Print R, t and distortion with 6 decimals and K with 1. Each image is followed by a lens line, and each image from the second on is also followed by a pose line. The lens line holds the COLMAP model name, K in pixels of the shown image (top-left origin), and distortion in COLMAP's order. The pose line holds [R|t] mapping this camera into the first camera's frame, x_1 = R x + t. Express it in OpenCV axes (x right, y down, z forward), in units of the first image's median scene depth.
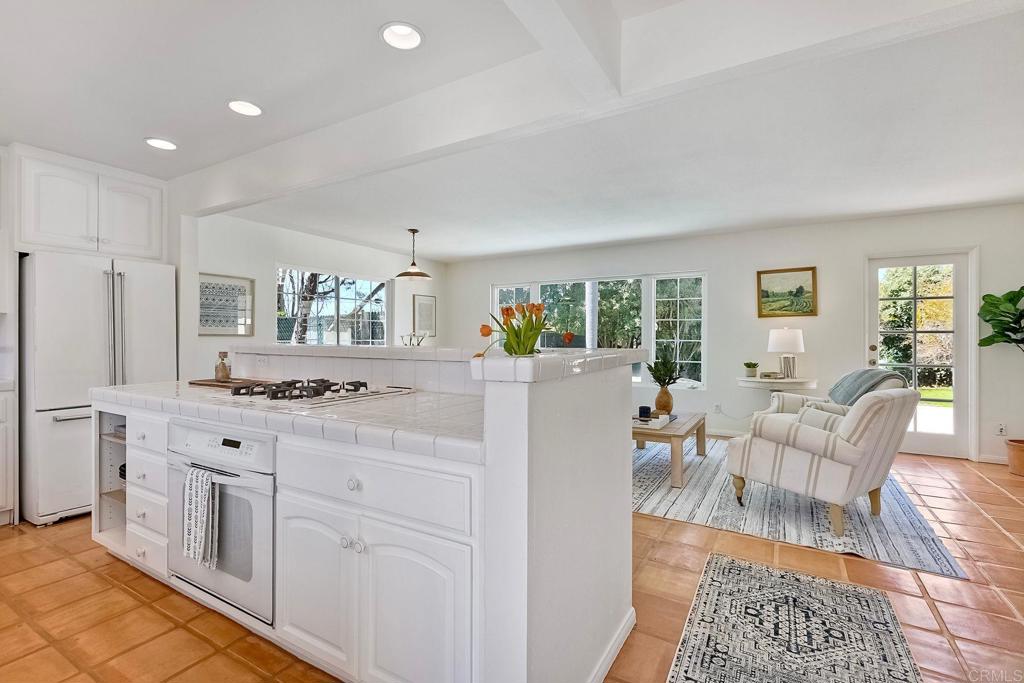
lens RADIAL K [[472.5, 0, 512.0], [0, 472.5, 341.5], [0, 0, 1]] dist [-0.000124, 0.000011]
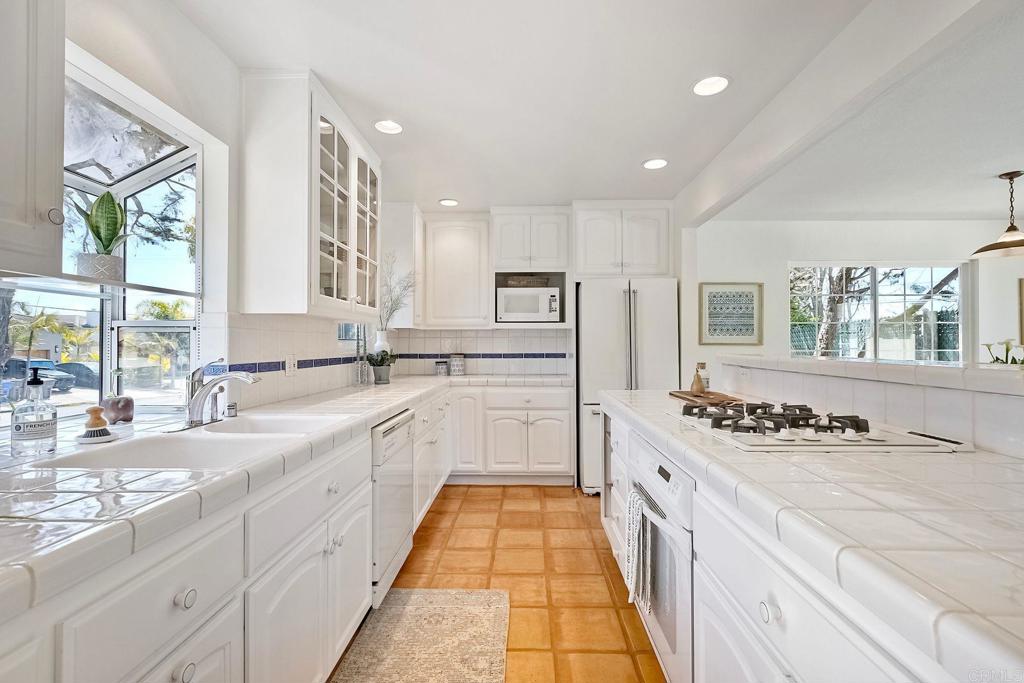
lens RADIAL K [[461.7, 0, 512.0], [0, 461.7, 341.5], [0, 0, 1]] dist [0.002198, 0.000051]
pose [[0.490340, -0.008489, -0.871490, -0.002353], [-0.006437, 0.999890, -0.013362, -0.003851], [0.871507, 0.012162, 0.490231, 0.161462]]
